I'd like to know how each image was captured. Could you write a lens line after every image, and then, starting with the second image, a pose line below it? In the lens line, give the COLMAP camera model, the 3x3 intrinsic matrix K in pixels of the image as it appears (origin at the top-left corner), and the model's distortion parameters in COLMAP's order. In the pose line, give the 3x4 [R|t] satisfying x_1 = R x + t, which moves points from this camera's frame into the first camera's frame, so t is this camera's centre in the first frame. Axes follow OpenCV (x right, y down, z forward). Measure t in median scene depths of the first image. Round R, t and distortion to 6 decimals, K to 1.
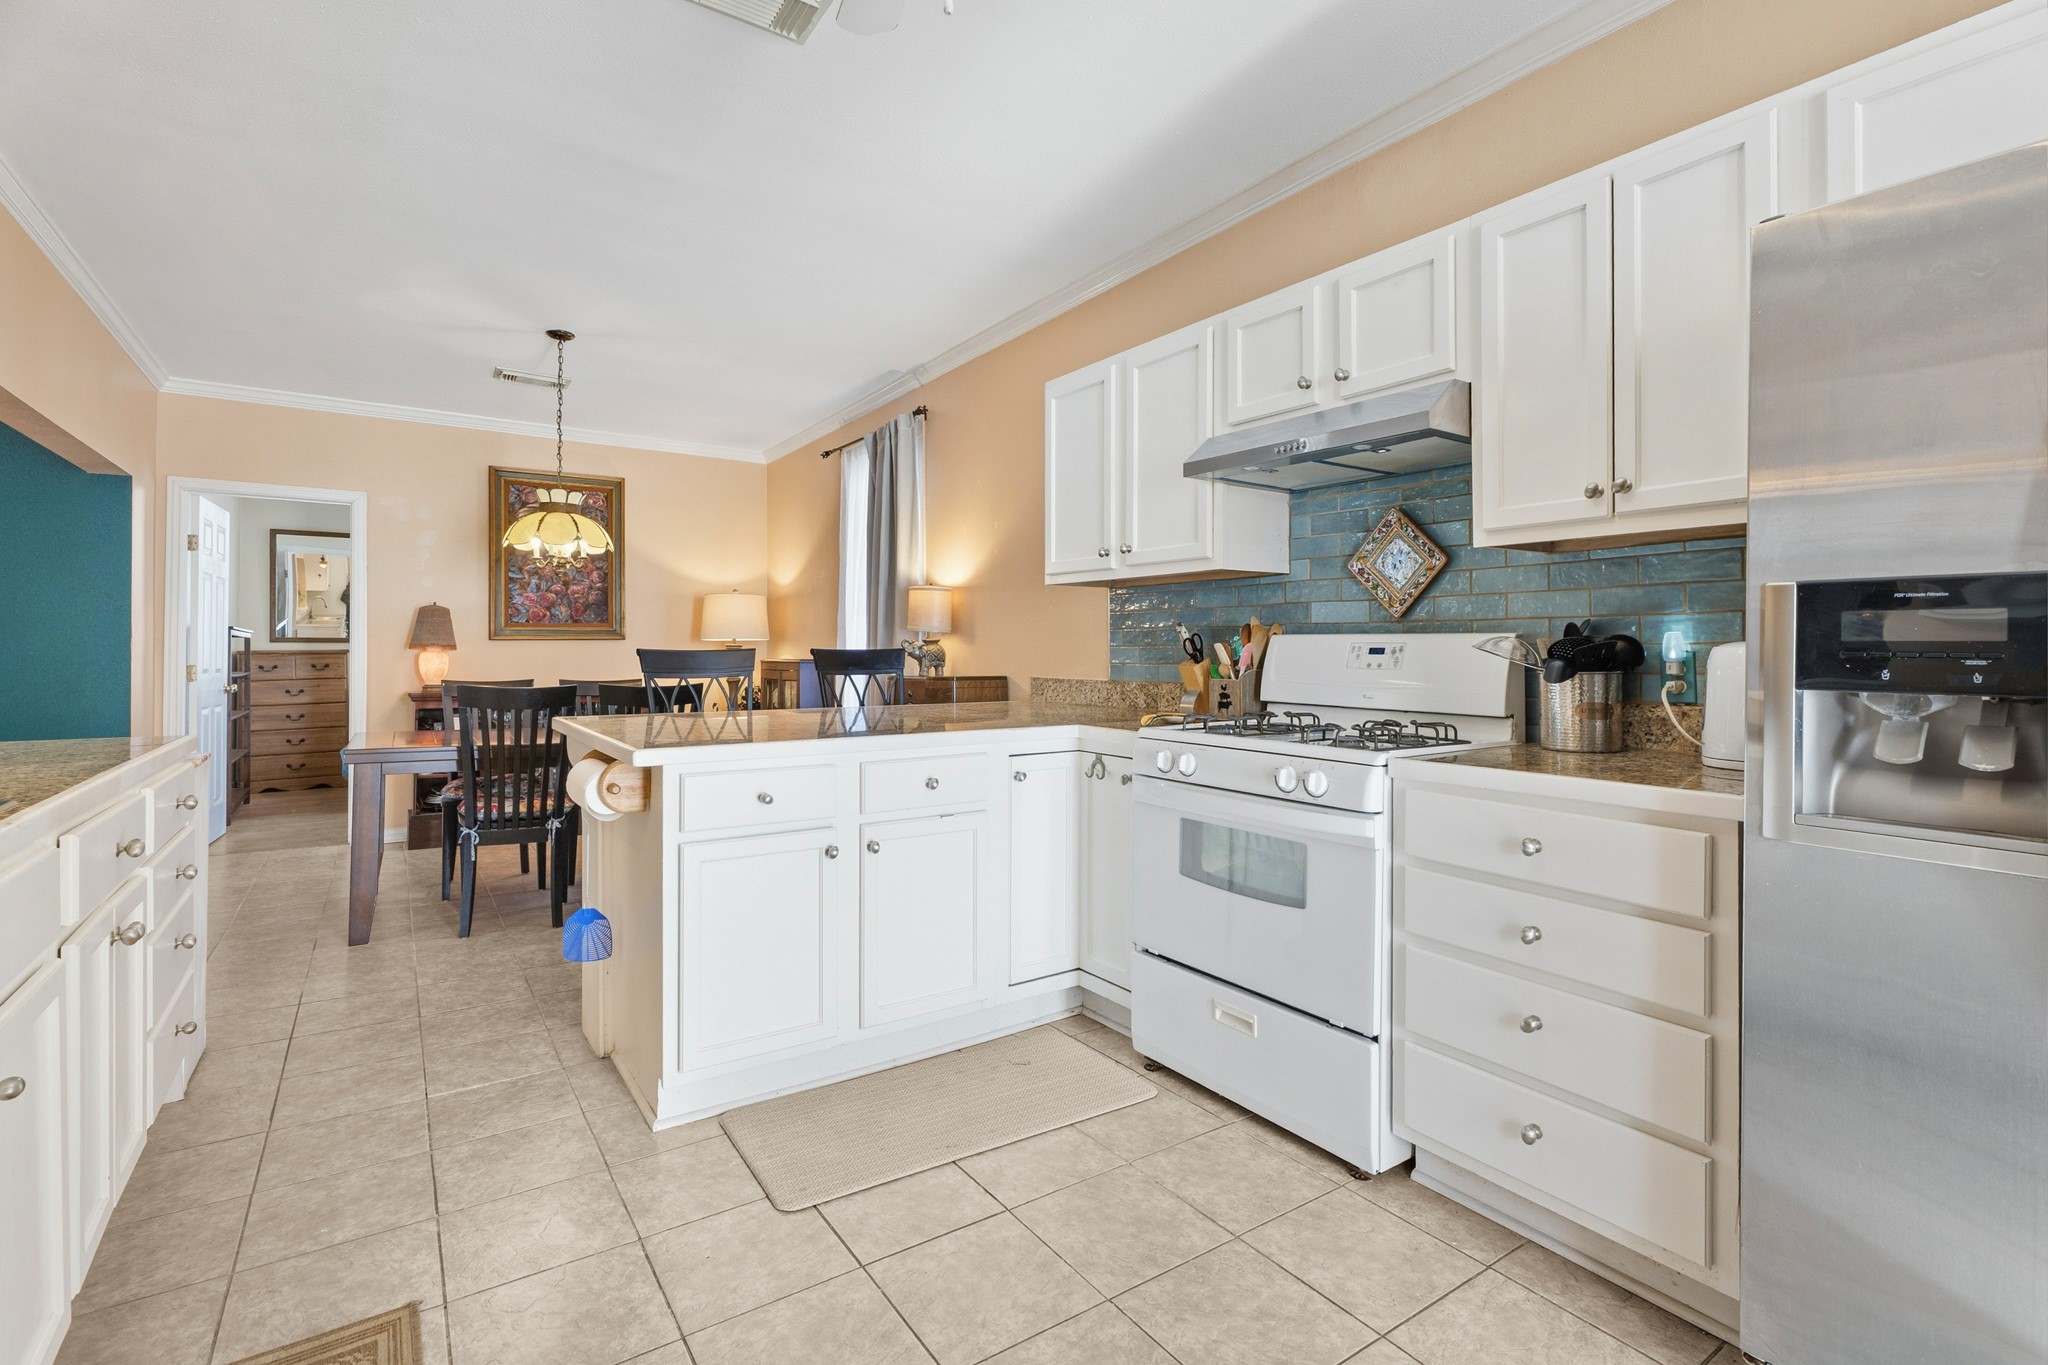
lens RADIAL K [[925.6, 0, 1005.8], [0, 925.6, 662.5], [0, 0, 1]] dist [0.006683, -0.002362]
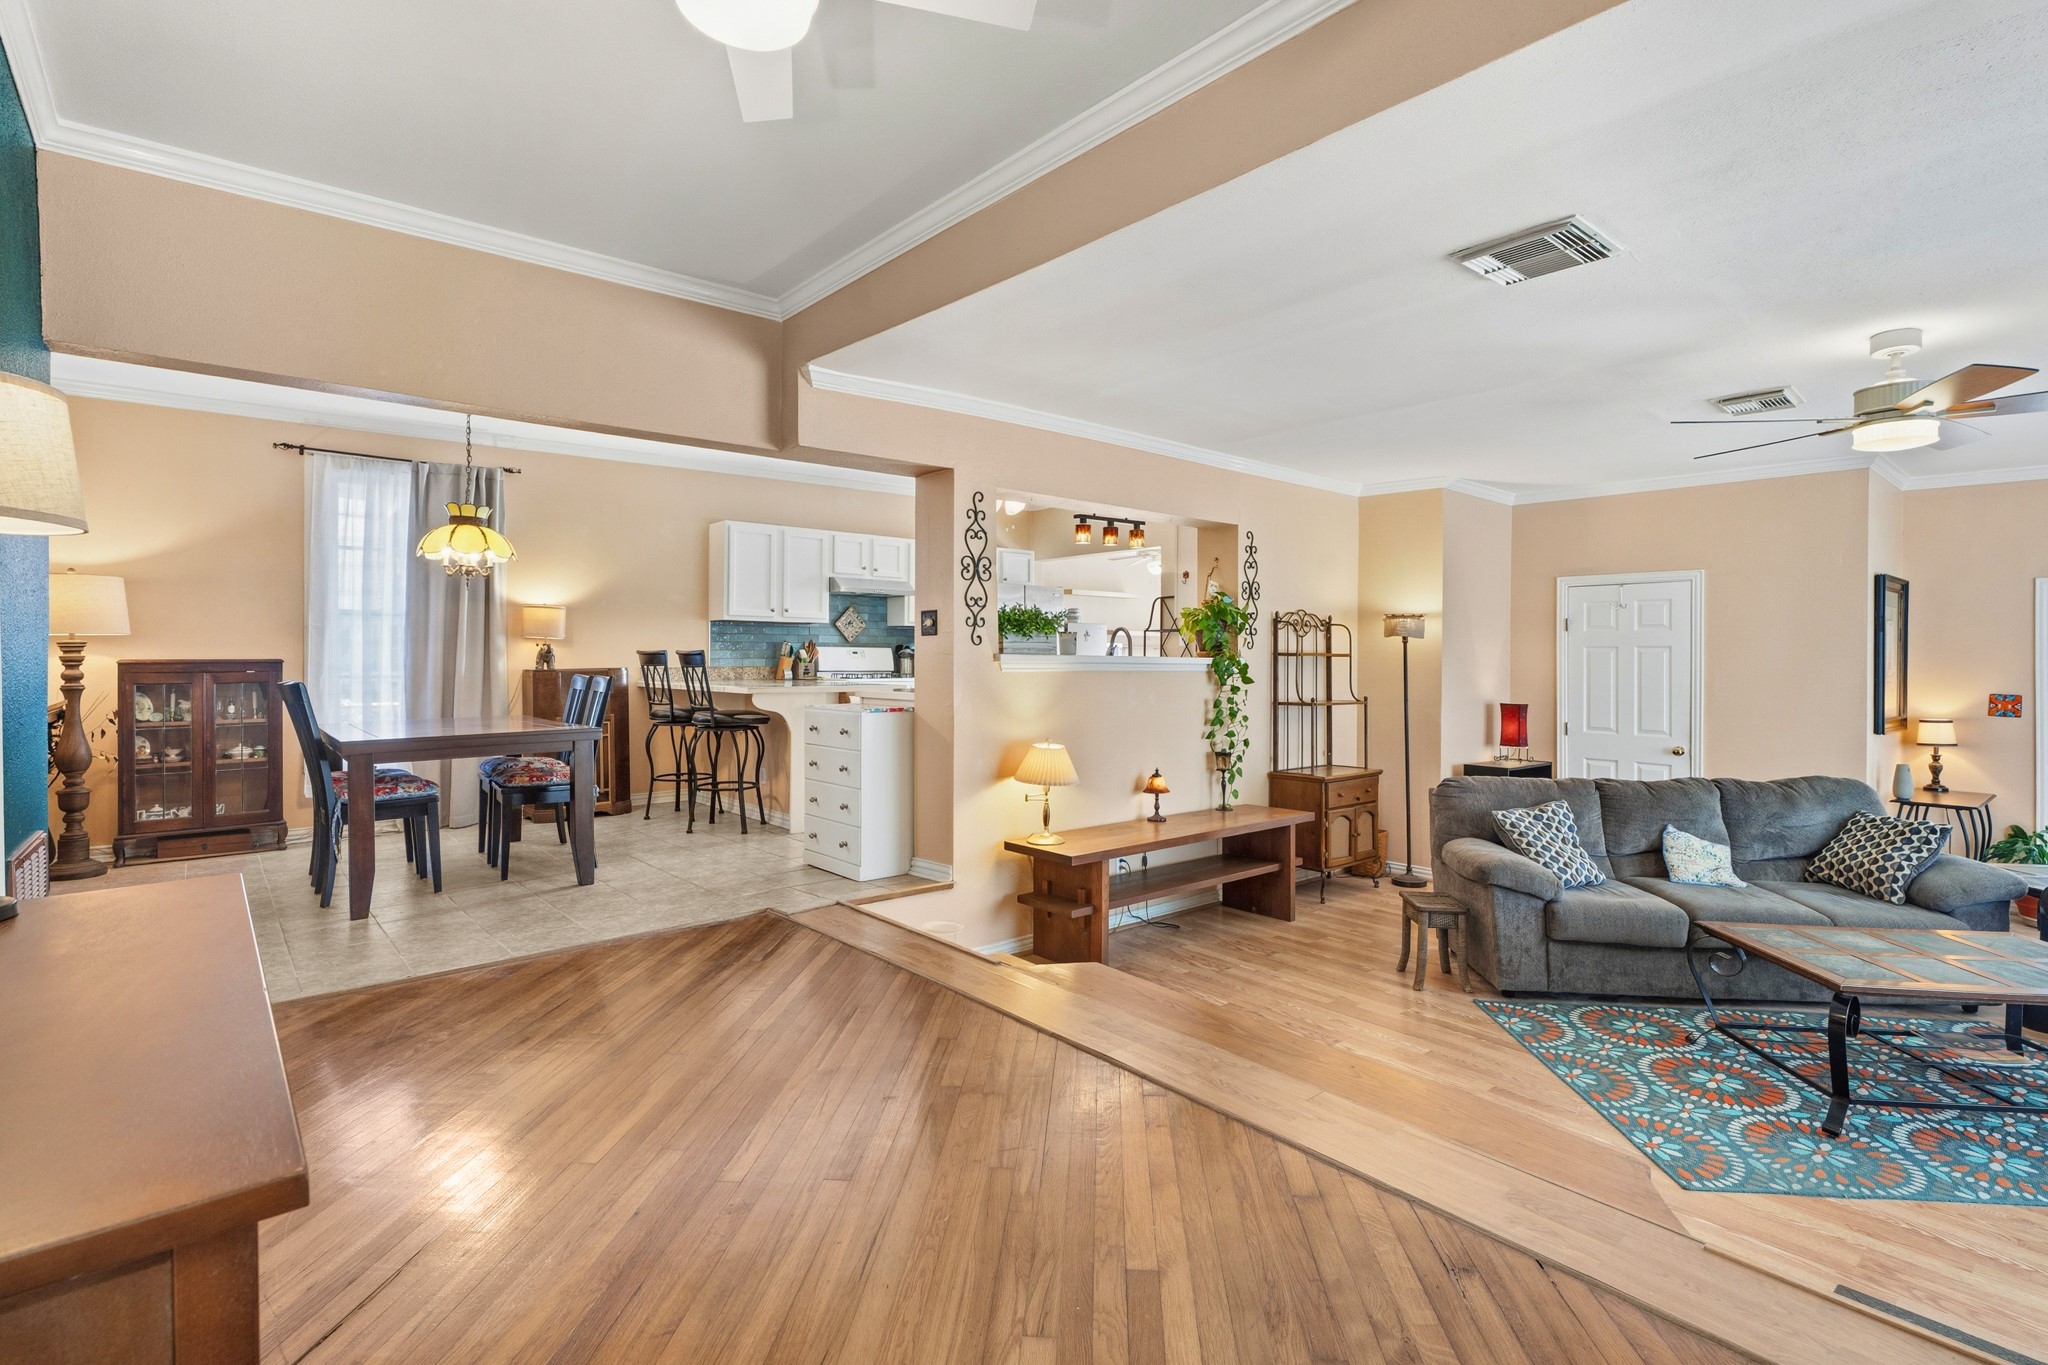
lens RADIAL K [[986.7, 0, 1015.5], [0, 986.7, 648.8], [0, 0, 1]] dist [-0.014286, 0.007942]
pose [[-0.110771, 0.005634, 0.993830, -1.468263], [0.008471, 0.999953, -0.004725, -0.002608], [-0.993810, 0.007895, -0.110814, 0.404859]]
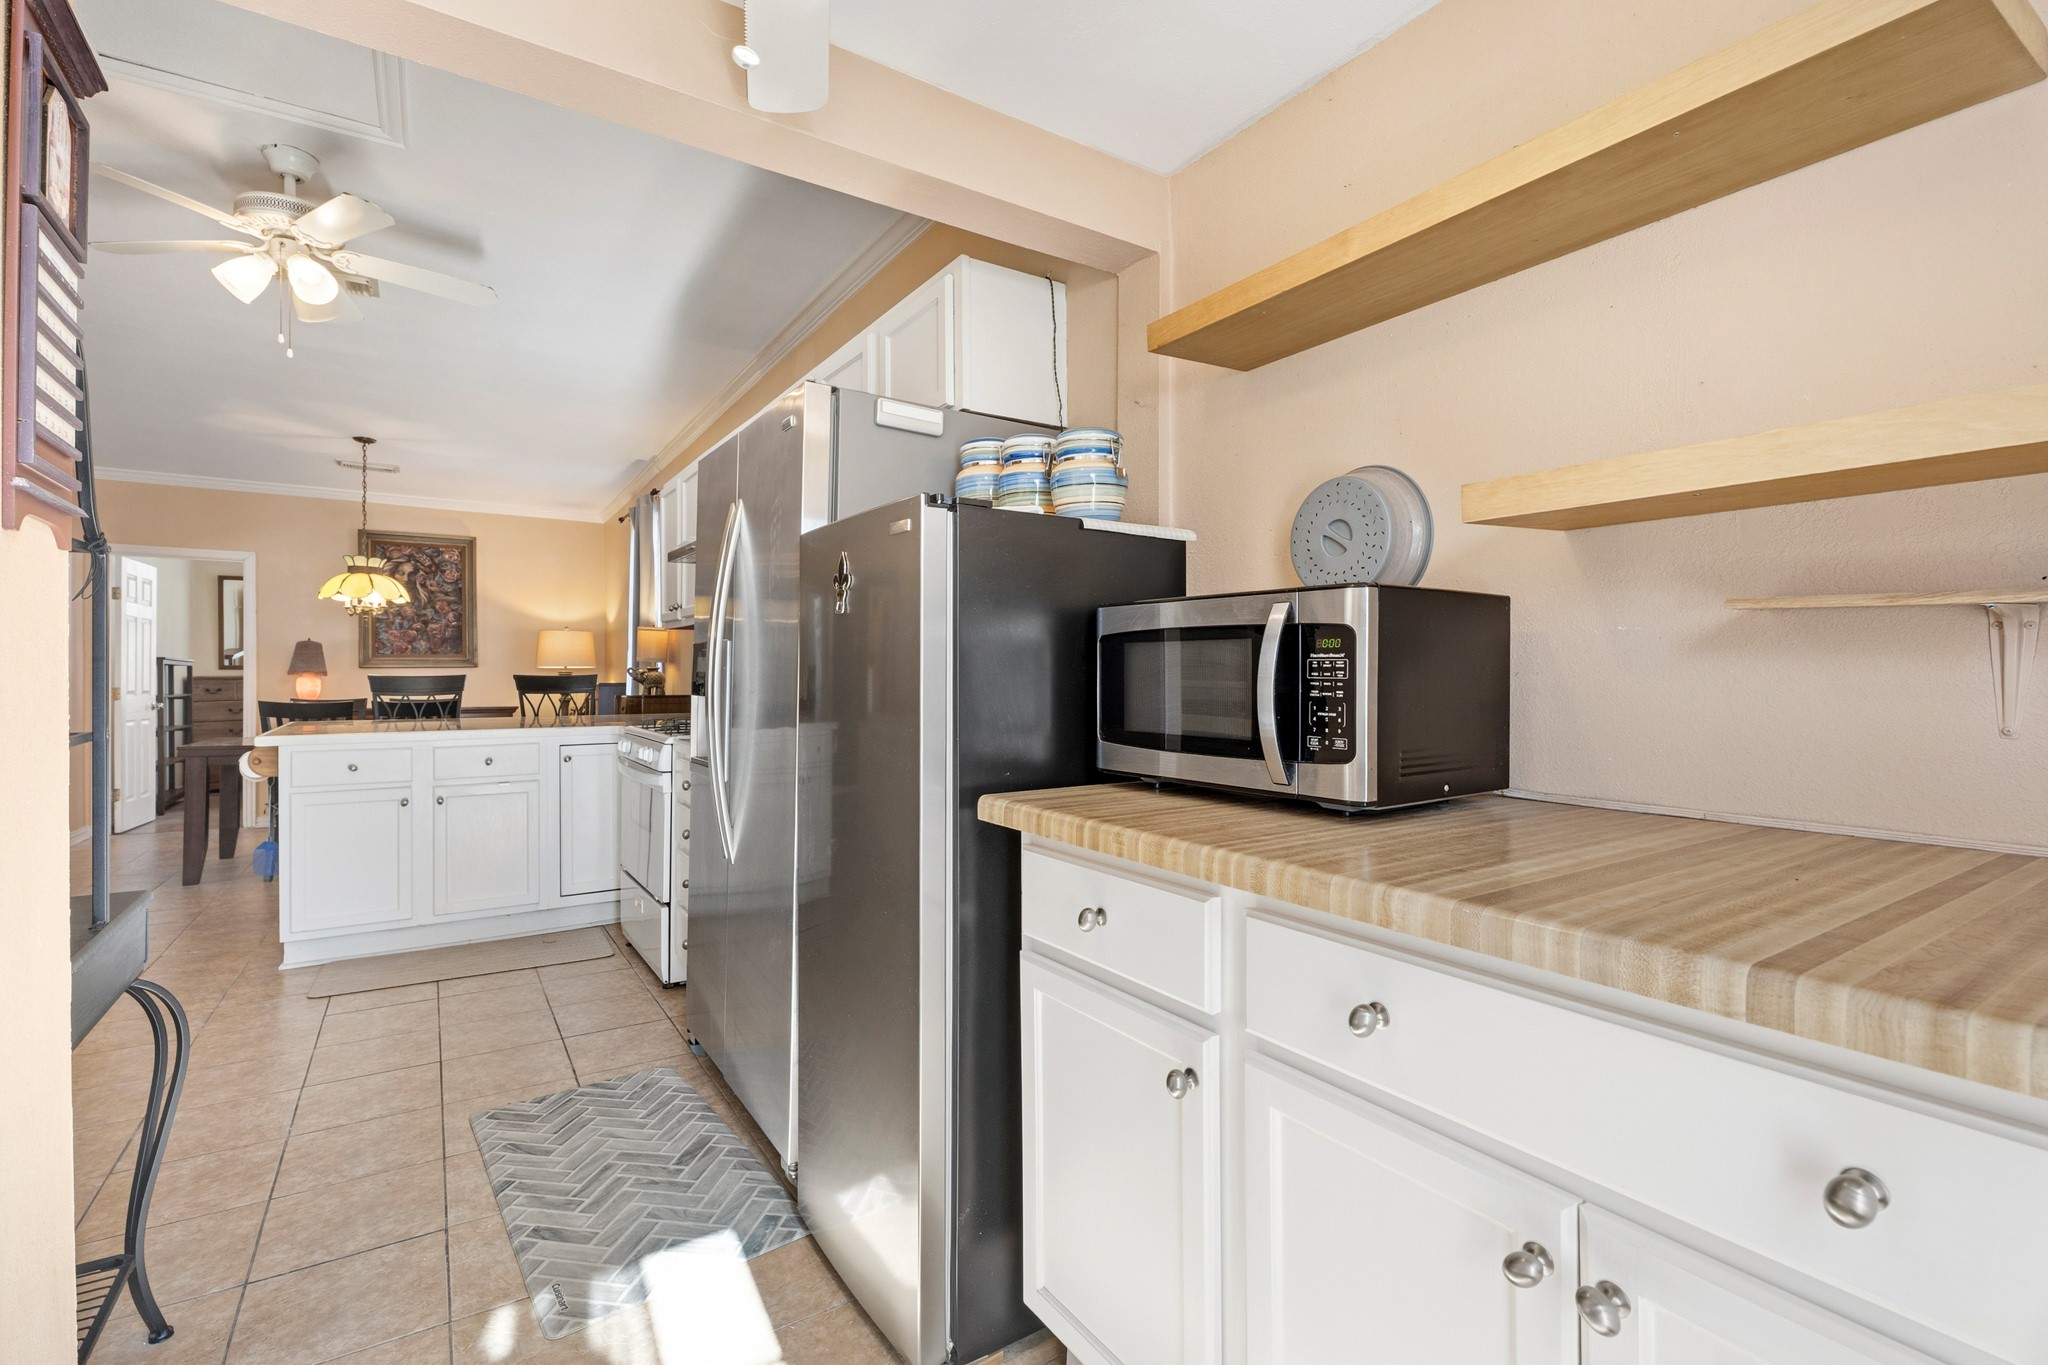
lens RADIAL K [[925.6, 0, 1010.0], [0, 925.6, 662.5], [0, 0, 1]] dist [0.006683, -0.002362]
pose [[0.999620, -0.001094, -0.027545, 0.416594], [0.000357, 0.999643, -0.026731, 0.002849], [0.027564, 0.026711, 0.999263, -0.268797]]
